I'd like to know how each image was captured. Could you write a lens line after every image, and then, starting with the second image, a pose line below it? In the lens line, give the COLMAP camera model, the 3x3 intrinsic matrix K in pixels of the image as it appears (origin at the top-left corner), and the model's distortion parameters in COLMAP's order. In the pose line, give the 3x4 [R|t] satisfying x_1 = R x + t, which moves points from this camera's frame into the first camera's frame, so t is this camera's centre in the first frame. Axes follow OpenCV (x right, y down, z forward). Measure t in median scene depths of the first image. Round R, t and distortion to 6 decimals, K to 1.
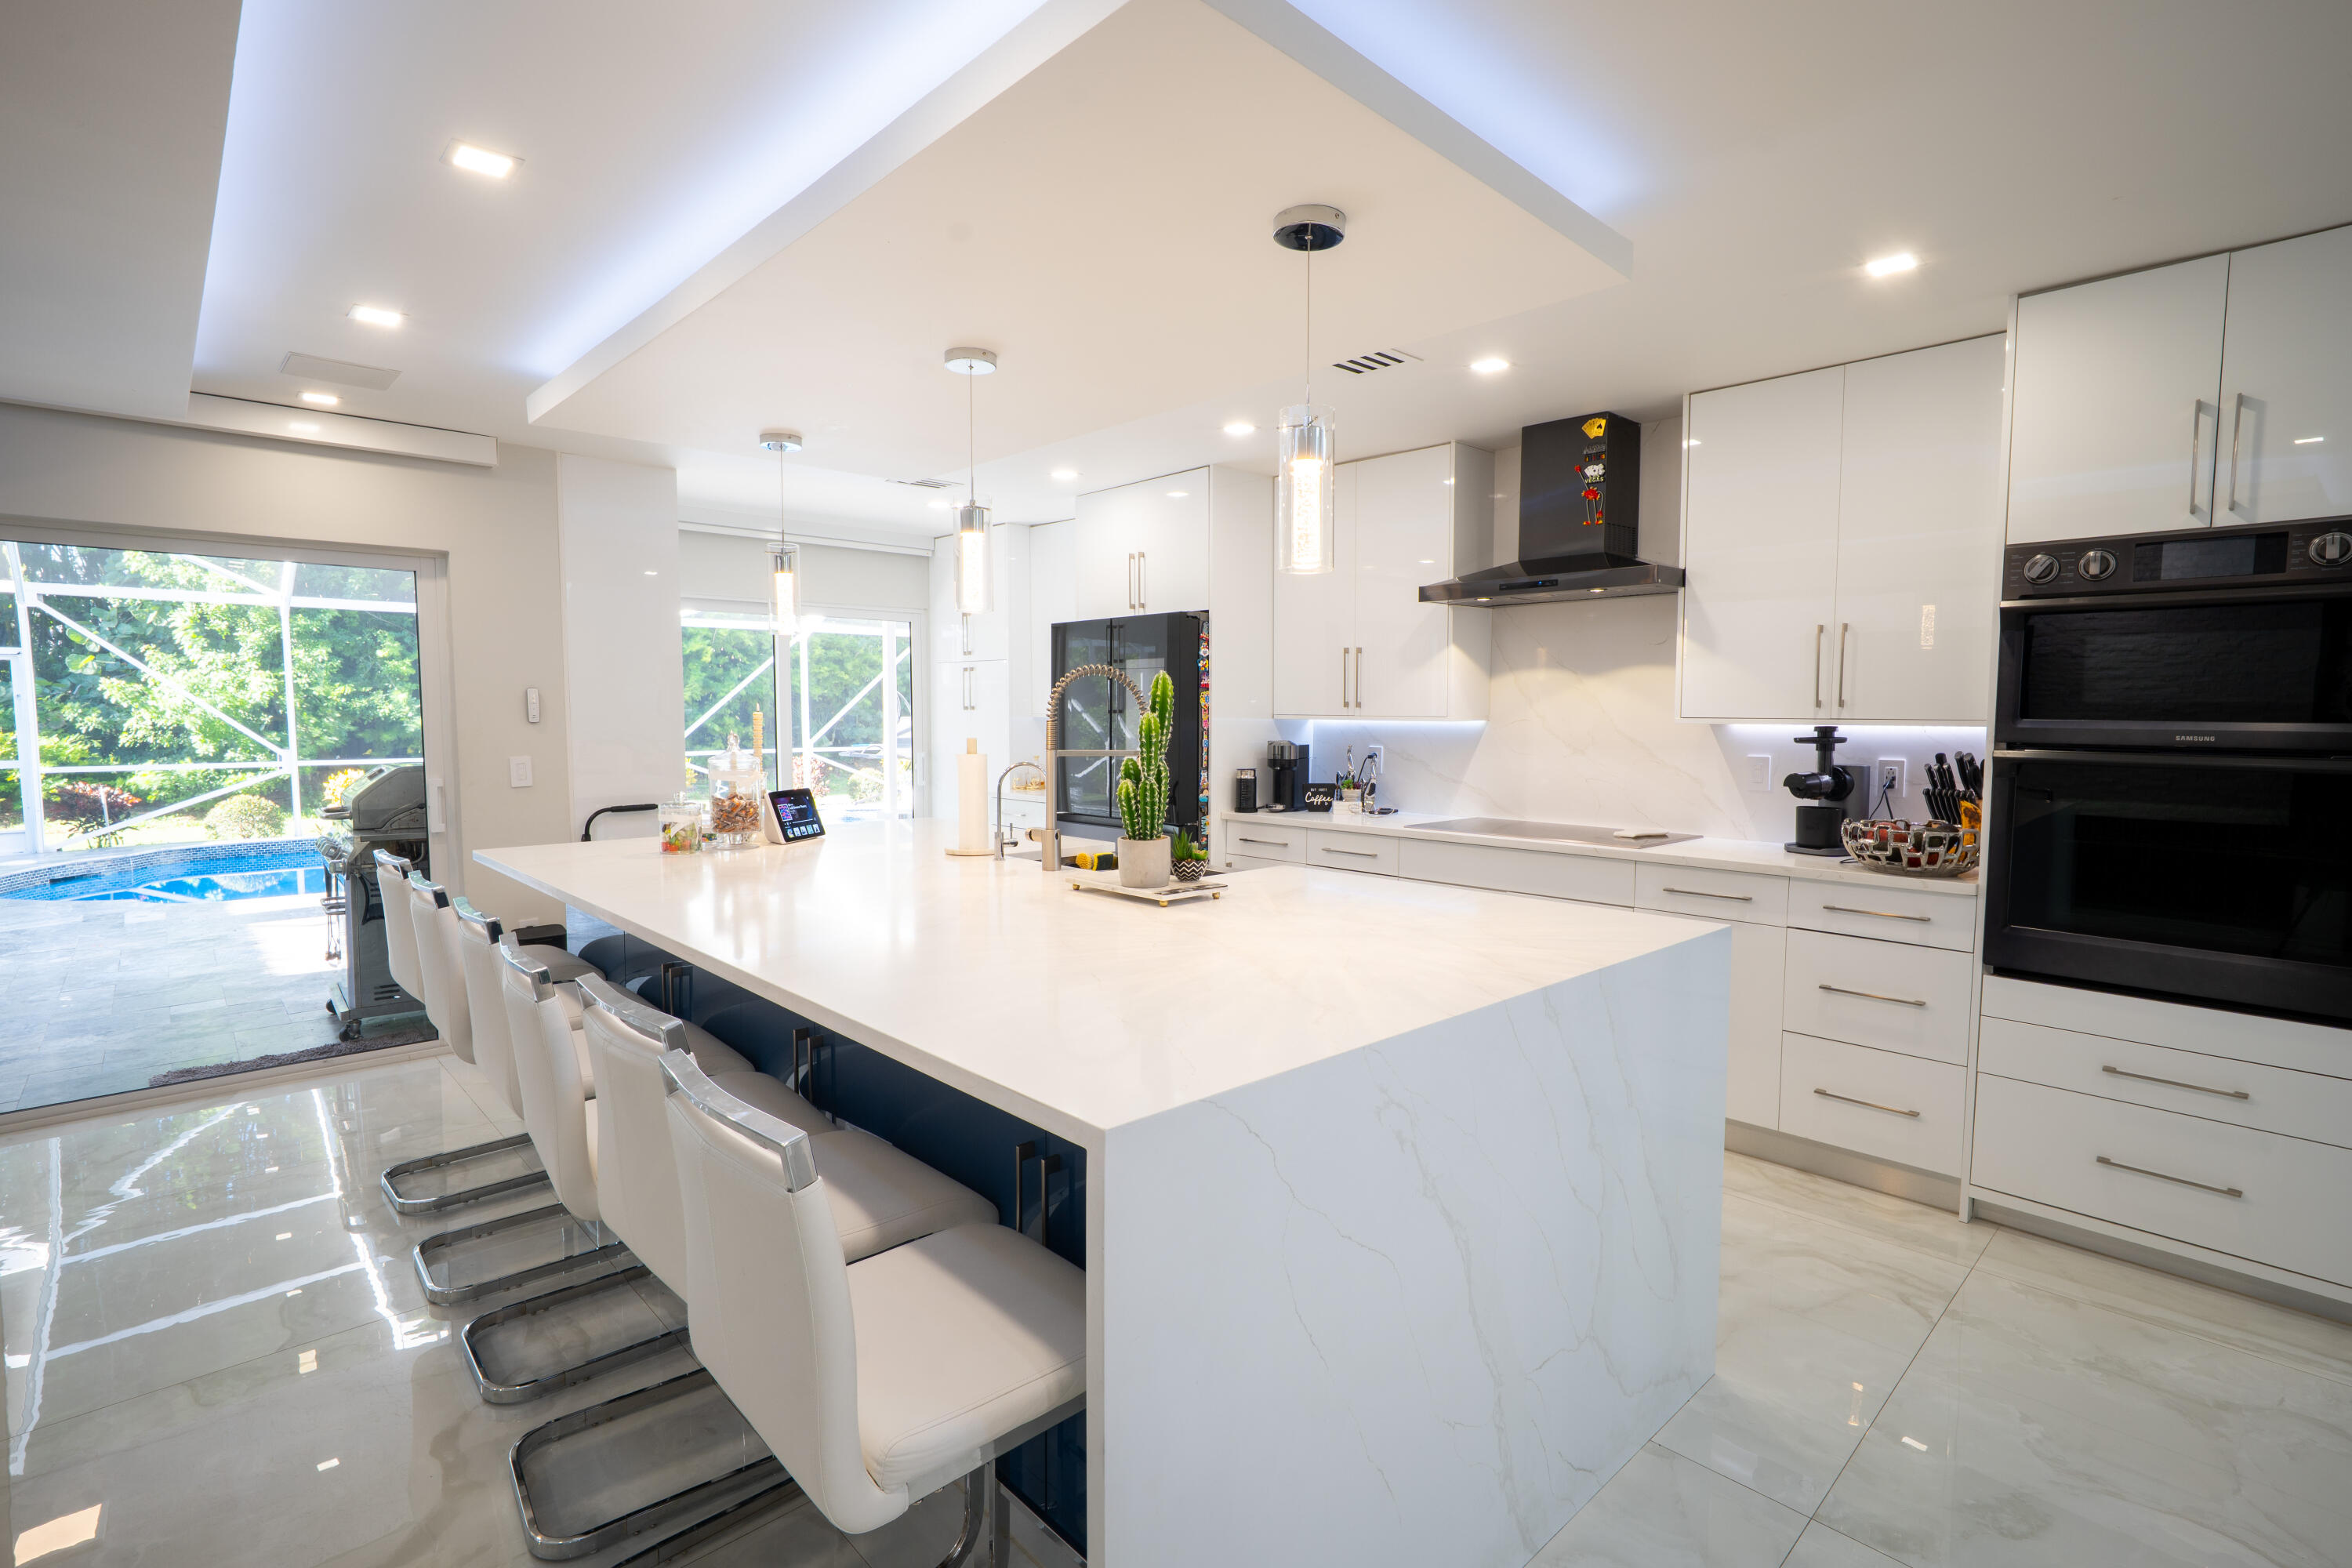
lens RADIAL K [[1088.1, 0, 1173.8], [0, 1088.1, 780.2], [0, 0, 1]] dist [-0.008507, 0.001394]
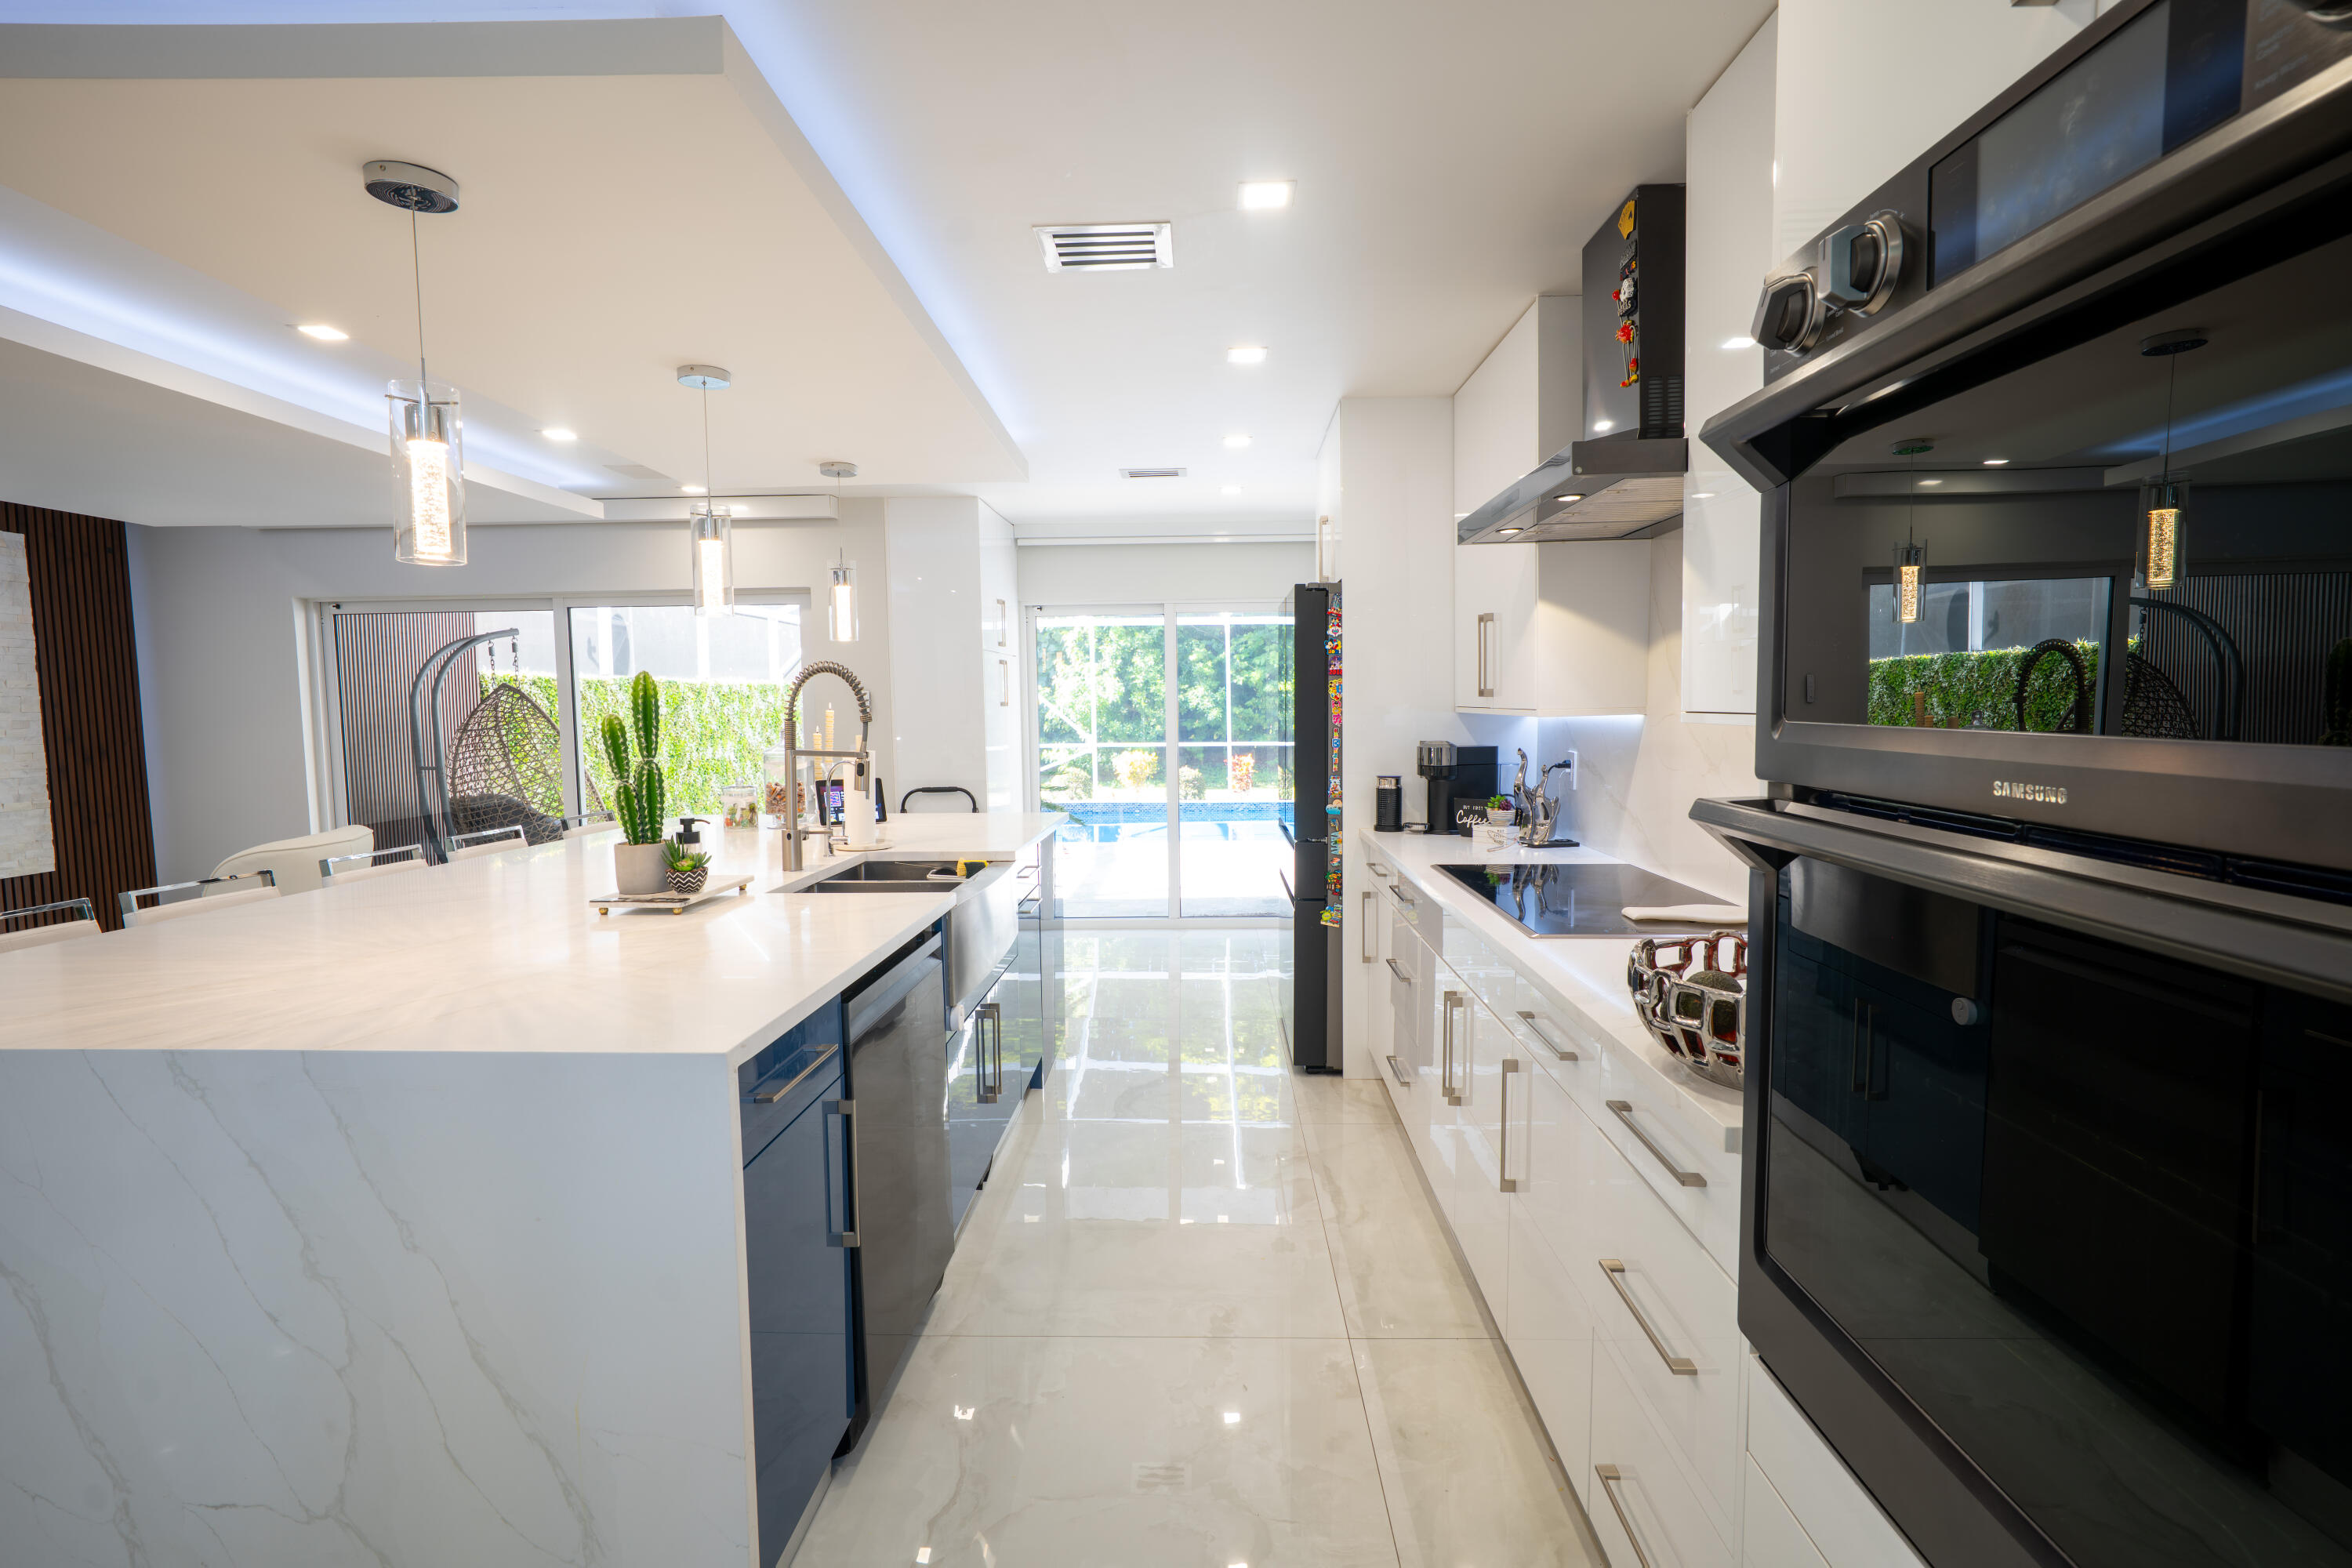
lens RADIAL K [[1088.1, 0, 1168.7], [0, 1088.1, 782.2], [0, 0, 1]] dist [-0.008507, 0.001394]
pose [[0.694153, 0.042509, -0.718571, 0.532771], [-0.032780, 0.999086, 0.027438, -0.022642], [0.719080, 0.004508, 0.694912, 0.343672]]
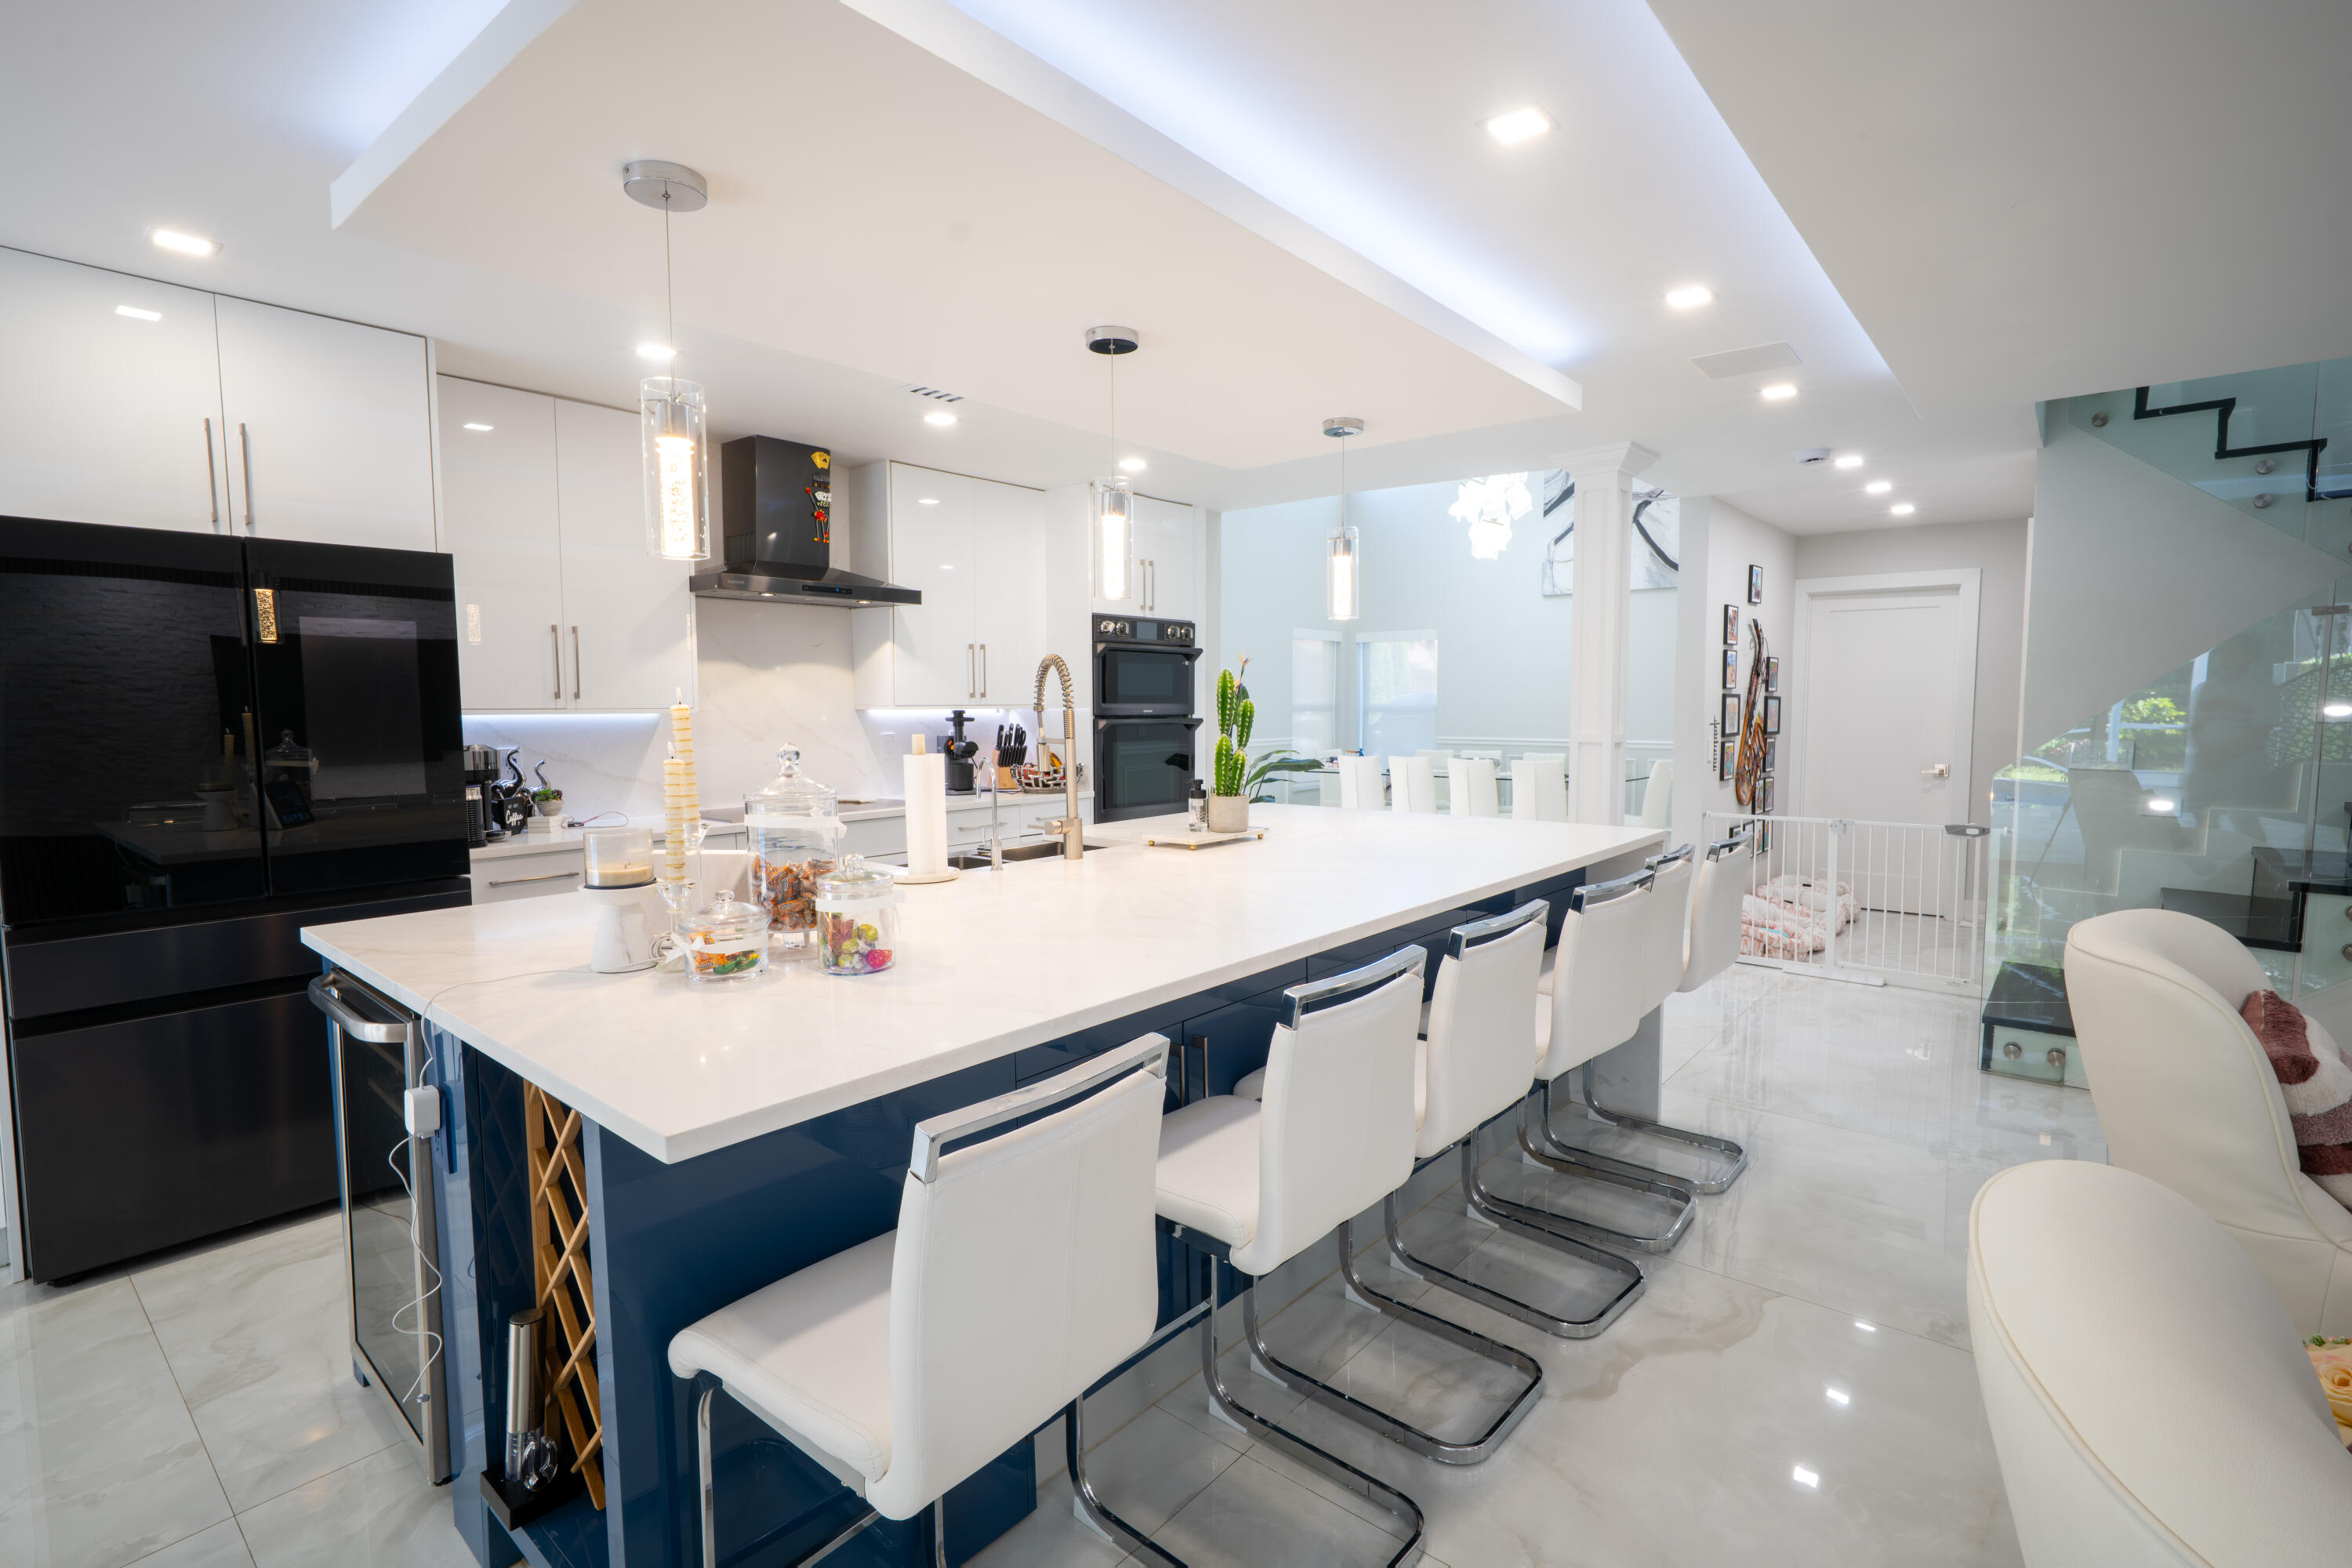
lens RADIAL K [[1088.1, 0, 1167.5], [0, 1088.1, 778.4], [0, 0, 1]] dist [-0.008507, 0.001394]
pose [[-0.112283, -0.068926, 0.991283, -0.685254], [0.073829, 0.994255, 0.077496, -0.036259], [-0.990930, 0.081886, -0.106549, 0.624280]]
